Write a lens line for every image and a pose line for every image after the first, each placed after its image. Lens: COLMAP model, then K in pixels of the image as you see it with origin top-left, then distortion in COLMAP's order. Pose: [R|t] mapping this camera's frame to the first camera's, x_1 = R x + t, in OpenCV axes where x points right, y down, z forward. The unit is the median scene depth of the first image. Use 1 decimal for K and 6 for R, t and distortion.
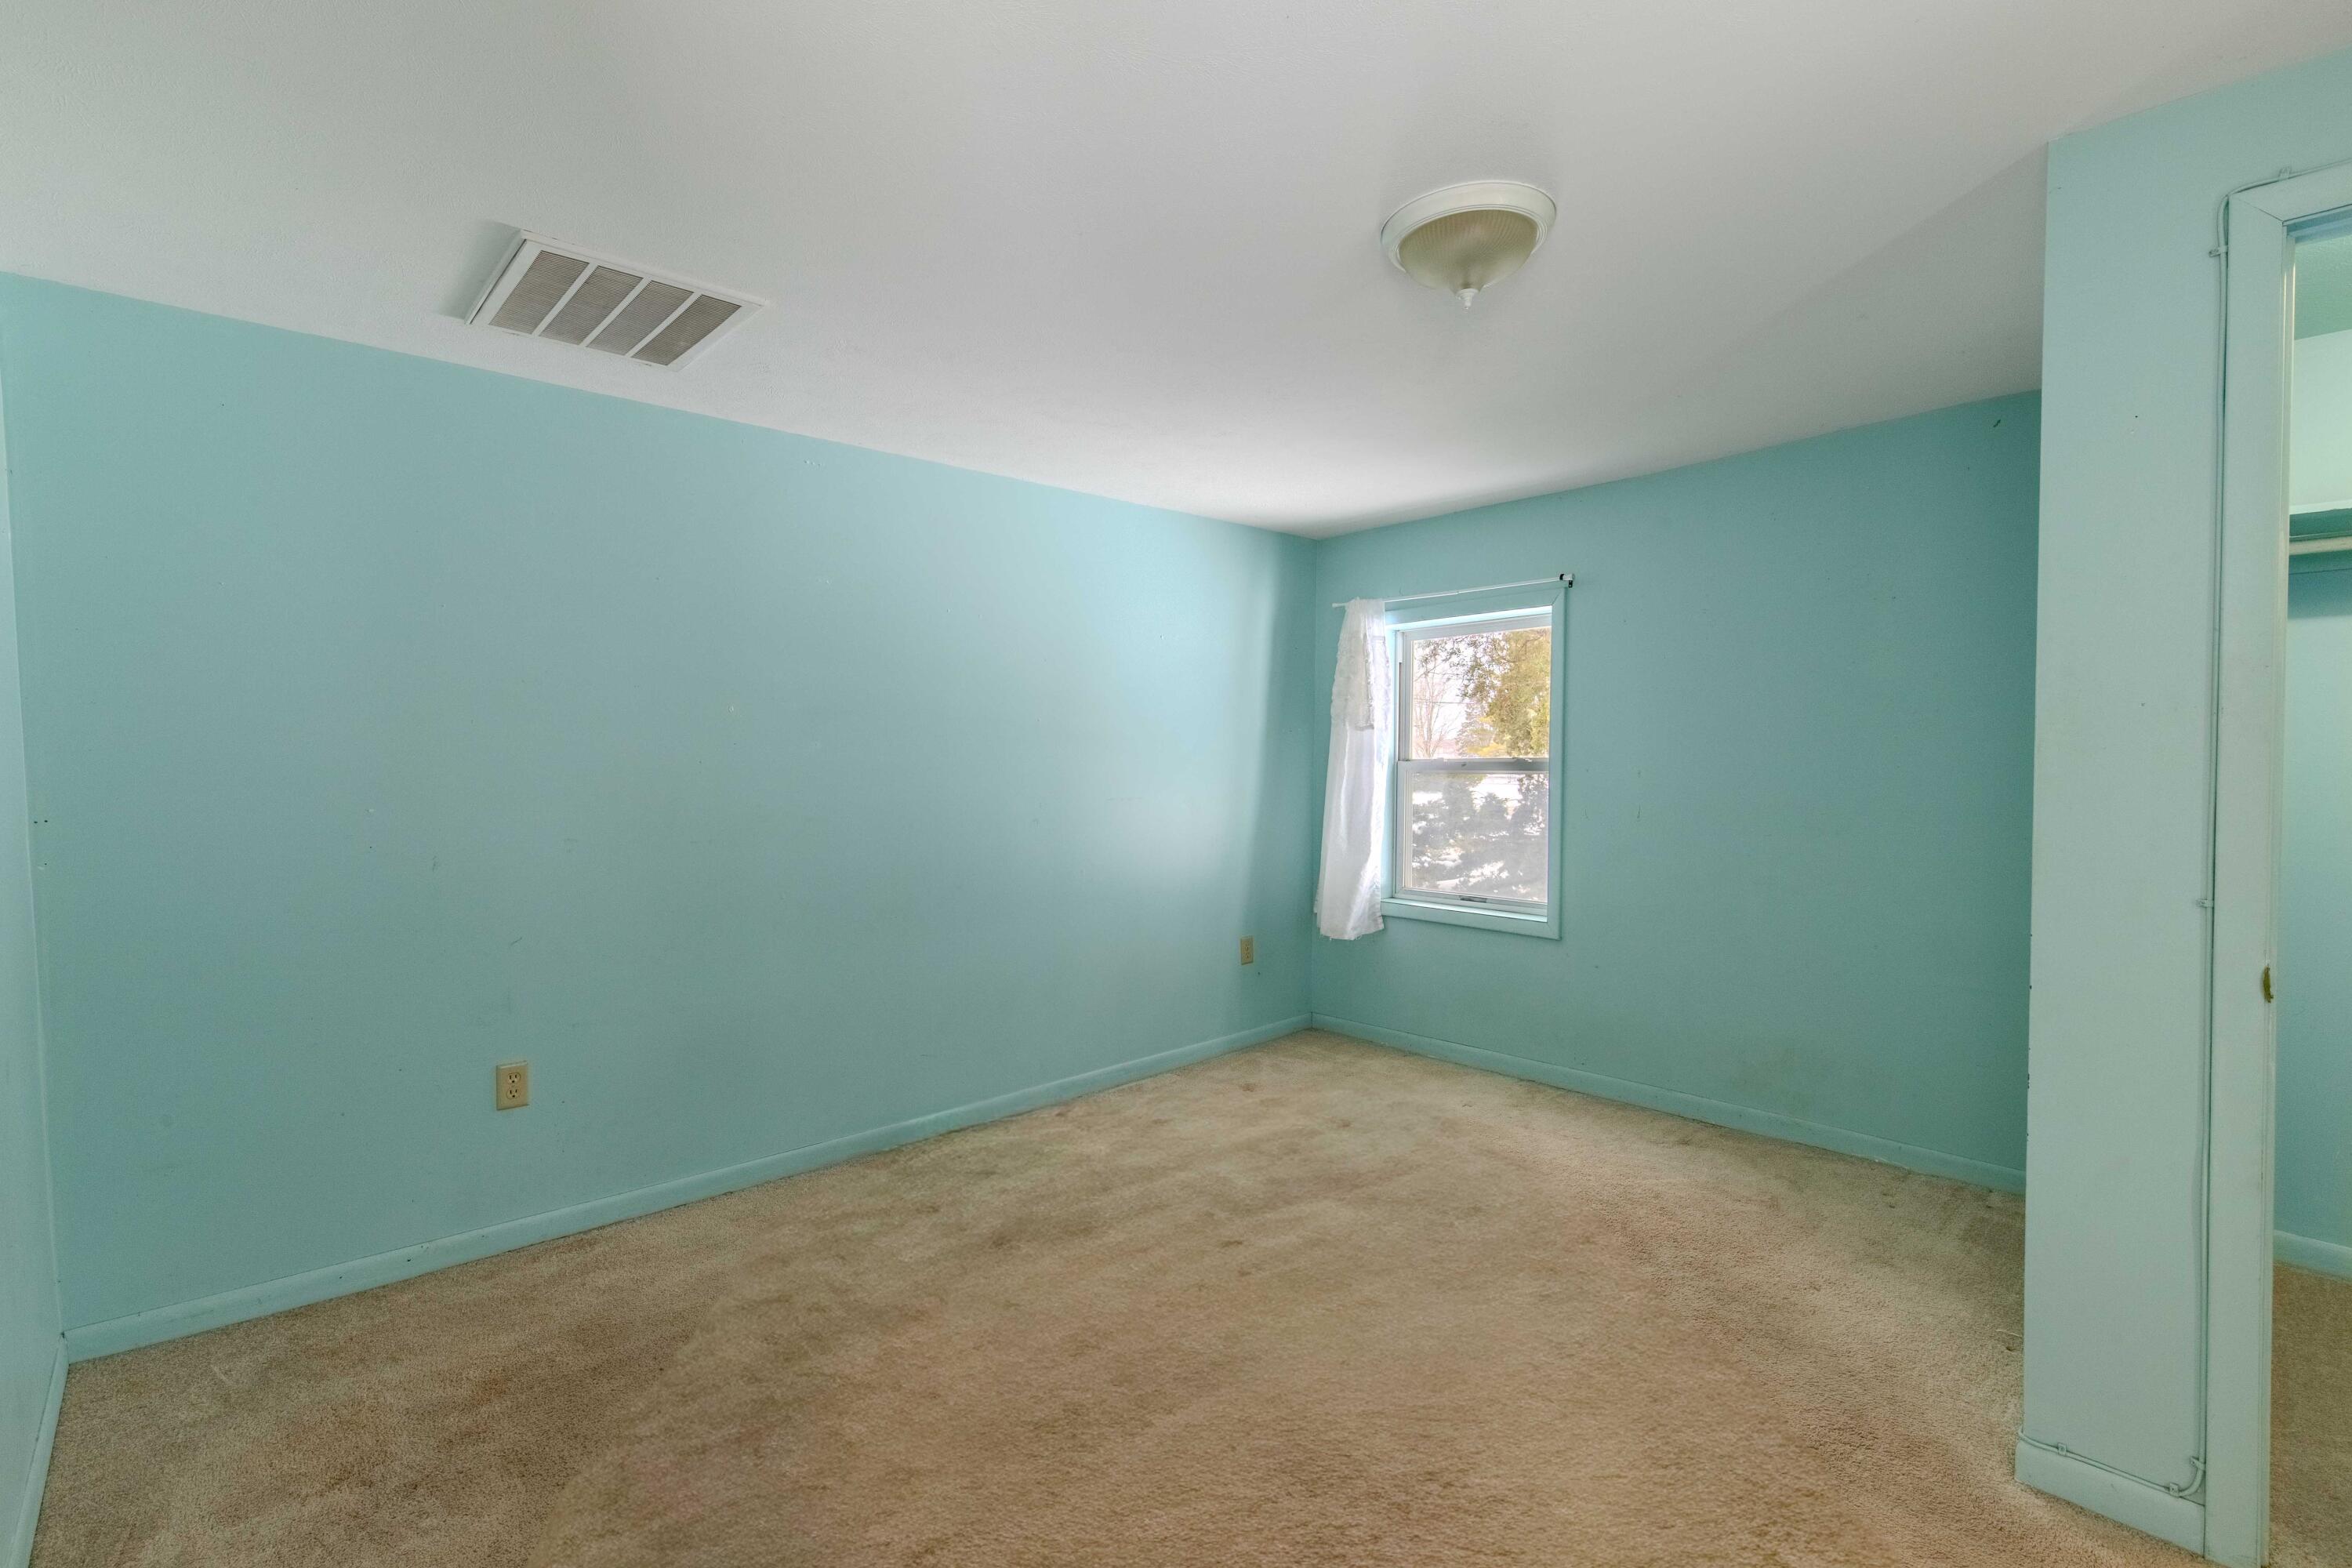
lens RADIAL K [[1059.1, 0, 1166.4], [0, 1059.1, 783.0], [0, 0, 1]] dist [0.002333, 0.000182]
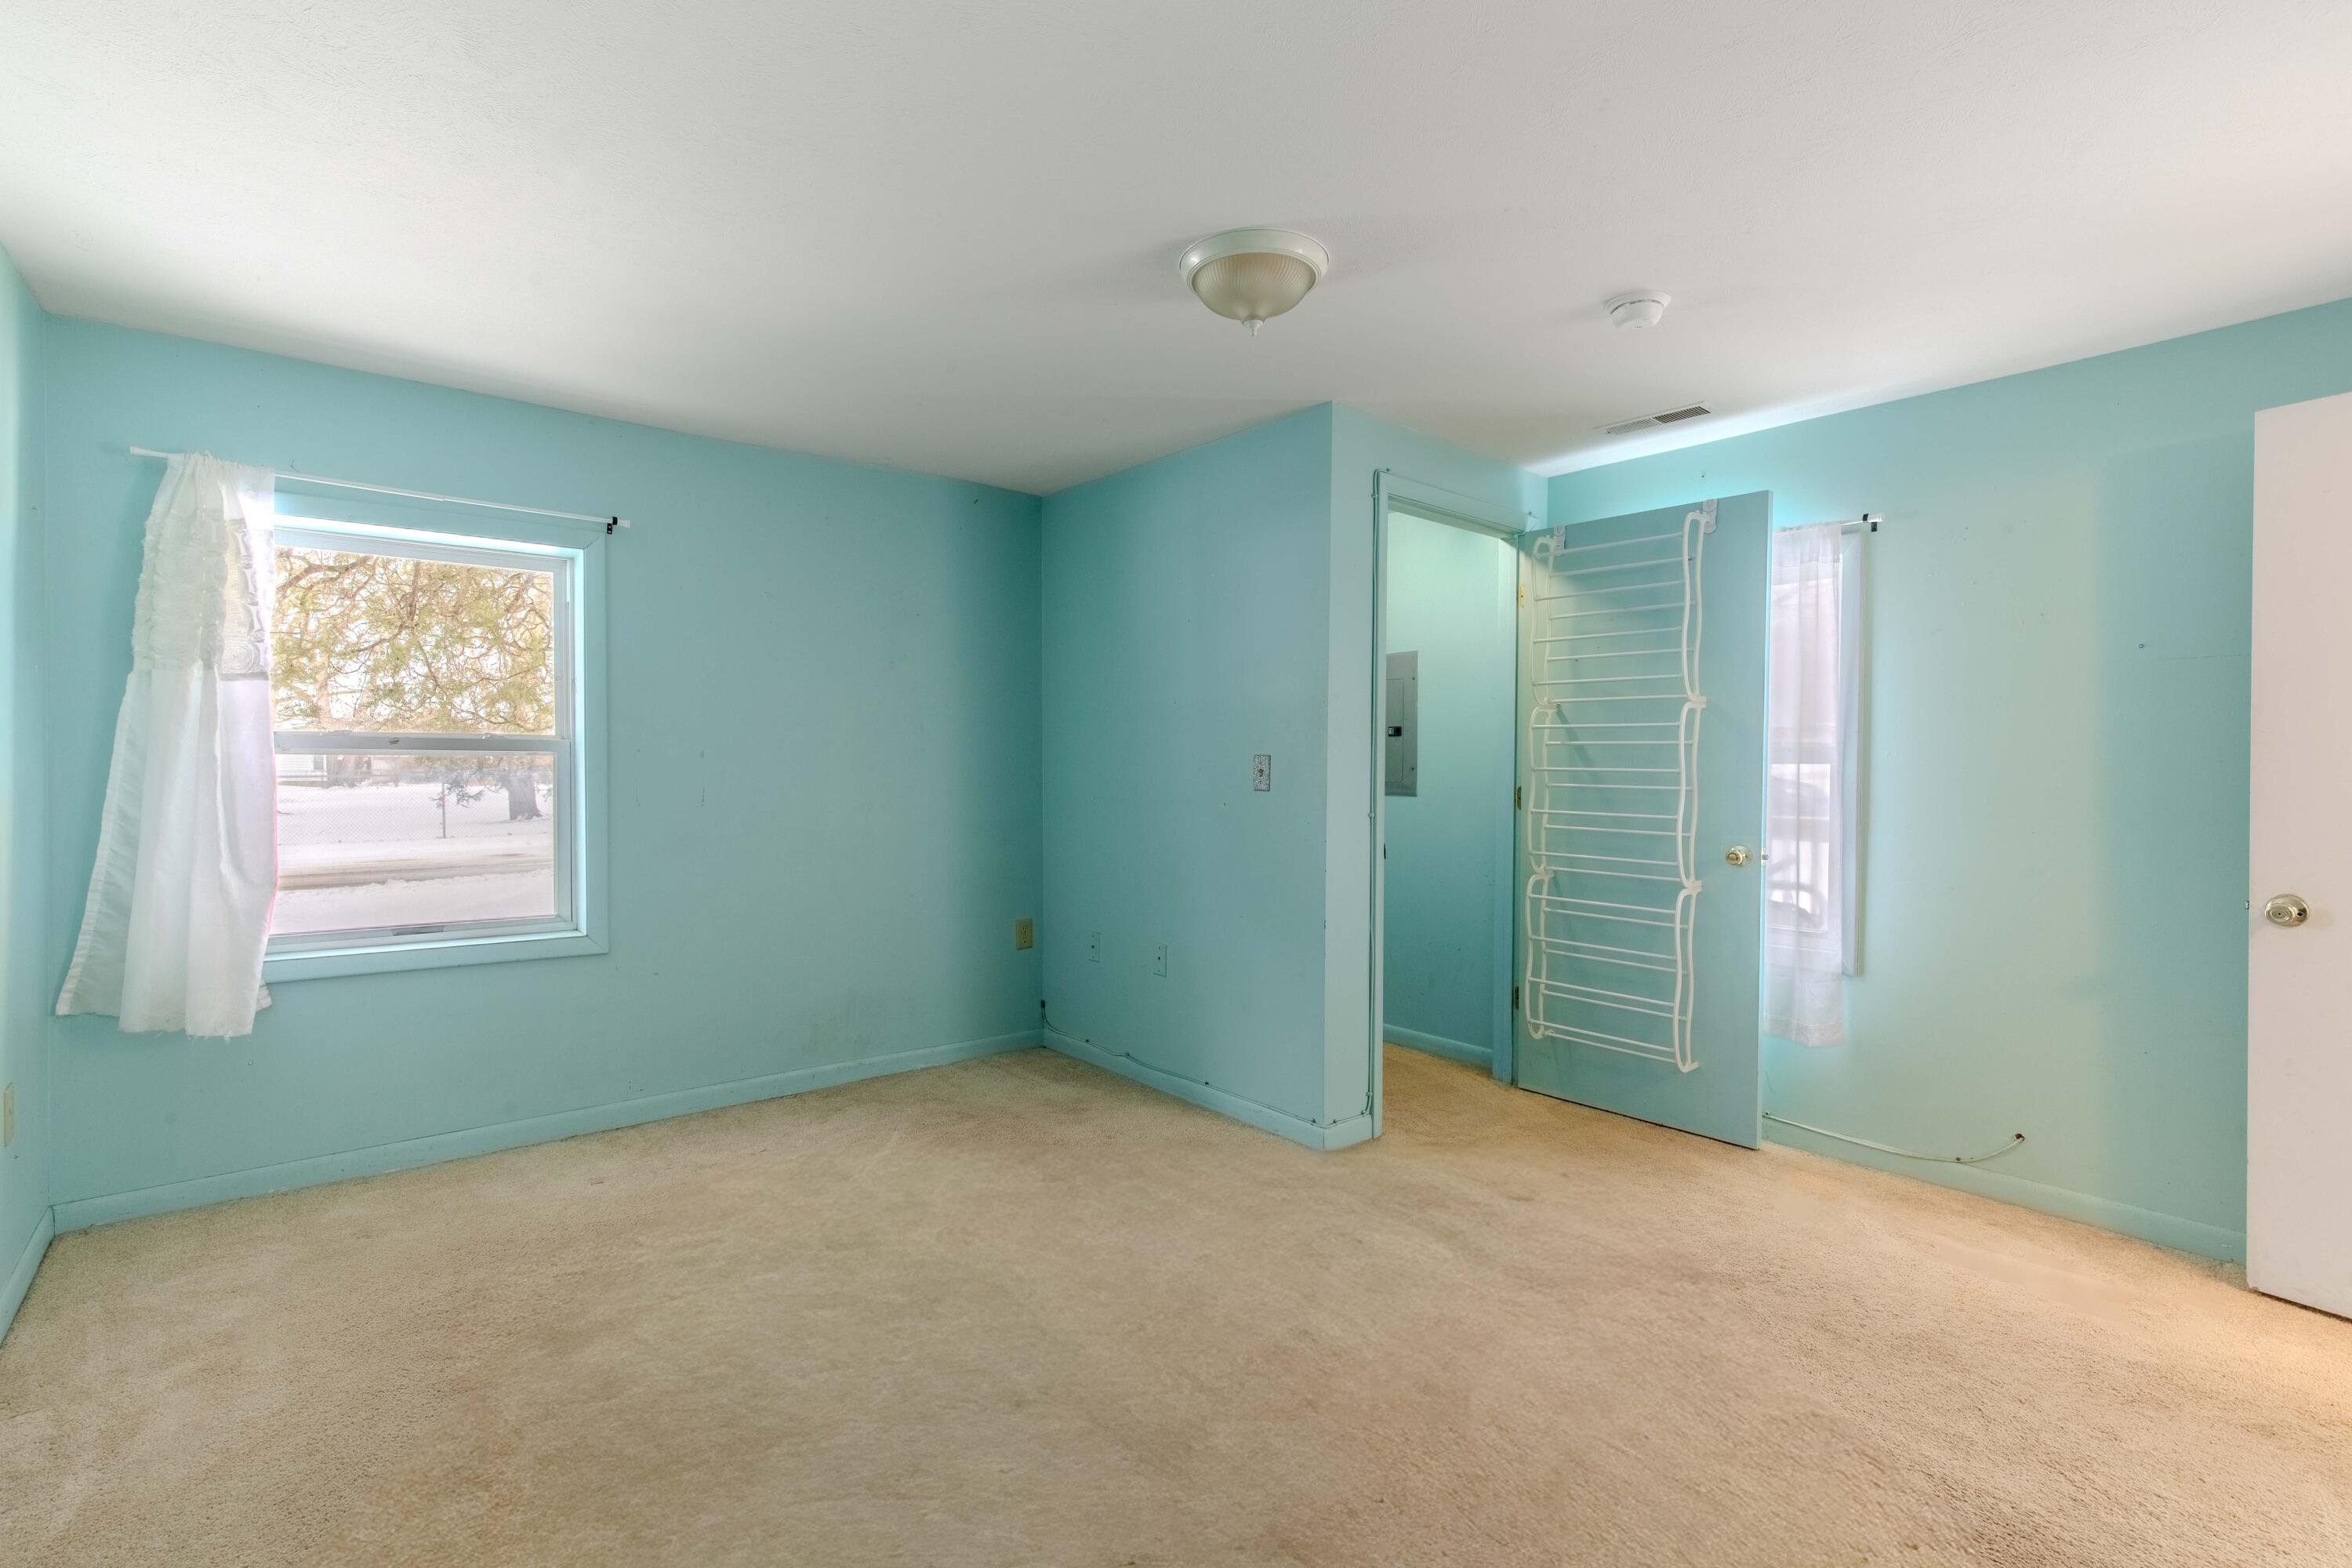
lens RADIAL K [[1059.1, 0, 1168.9], [0, 1059.1, 774.6], [0, 0, 1]] dist [0.002333, 0.000182]
pose [[0.071528, -0.015729, 0.997315, -0.454174], [0.011684, 0.999820, 0.014930, 0.000113], [-0.997370, 0.010585, 0.071699, 0.529475]]
